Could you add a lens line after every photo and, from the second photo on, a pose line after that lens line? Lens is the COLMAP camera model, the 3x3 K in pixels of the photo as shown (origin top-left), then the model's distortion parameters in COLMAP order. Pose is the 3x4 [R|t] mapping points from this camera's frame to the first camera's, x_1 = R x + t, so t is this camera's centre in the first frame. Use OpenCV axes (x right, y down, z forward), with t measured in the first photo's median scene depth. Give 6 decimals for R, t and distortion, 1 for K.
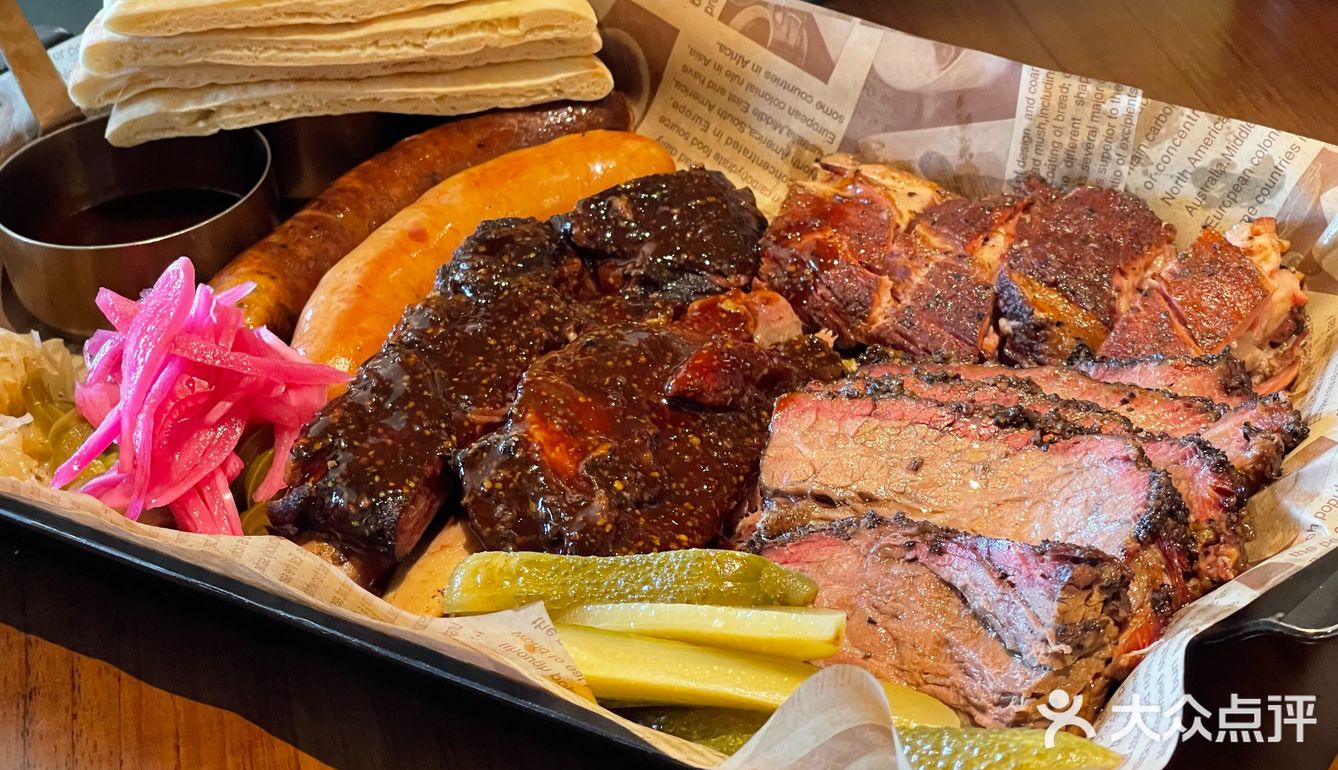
lens RADIAL K [[2462.0, 0, 669.0], [0, 2462.0, 385.0], [0, 0, 1]] dist [0.014724, 1.351699]
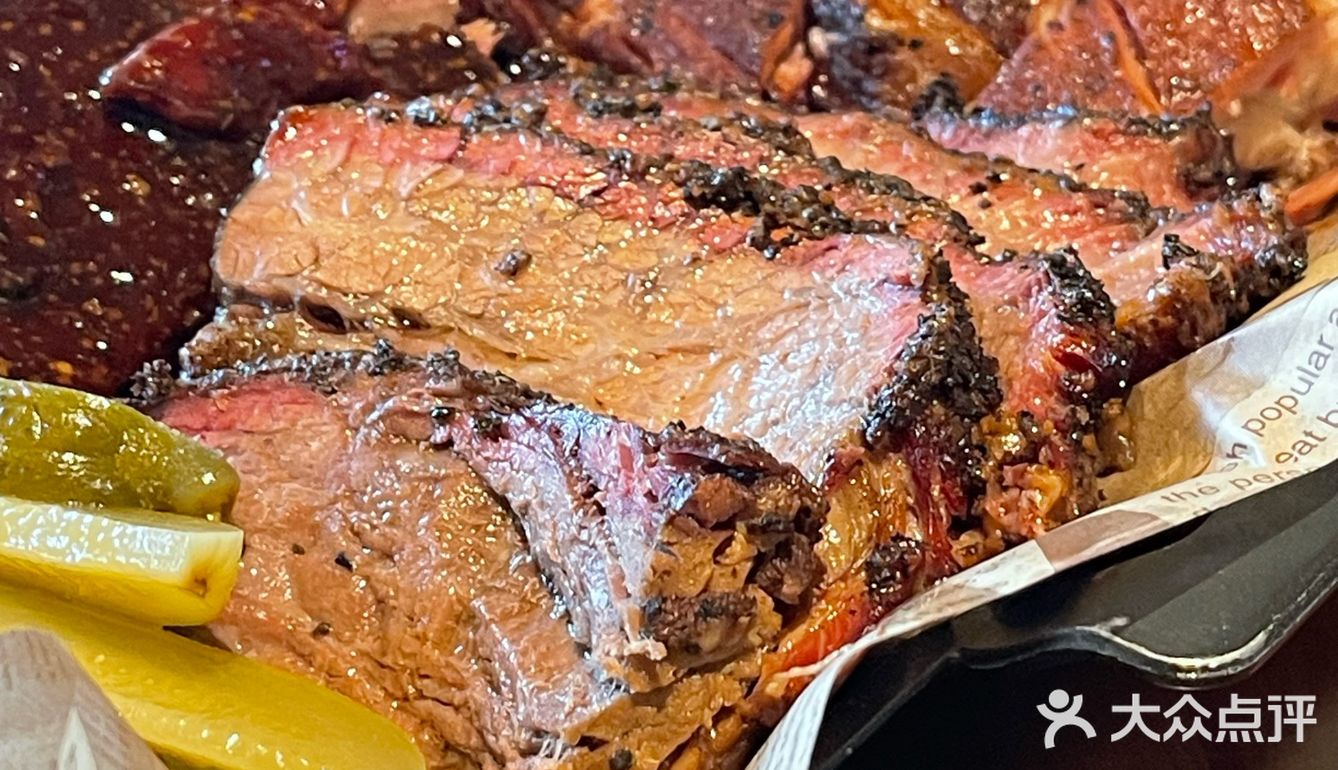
lens RADIAL K [[3349.5, 0, 669.0], [0, 3349.5, 385.0], [0, 0, 1]] dist [0.097200, -0.091519]
pose [[0.993135, 0.097021, -0.065339, 0.185503], [-0.095218, 0.994999, 0.030162, 0.034780], [0.067939, -0.023734, 0.997407, 0.339746]]
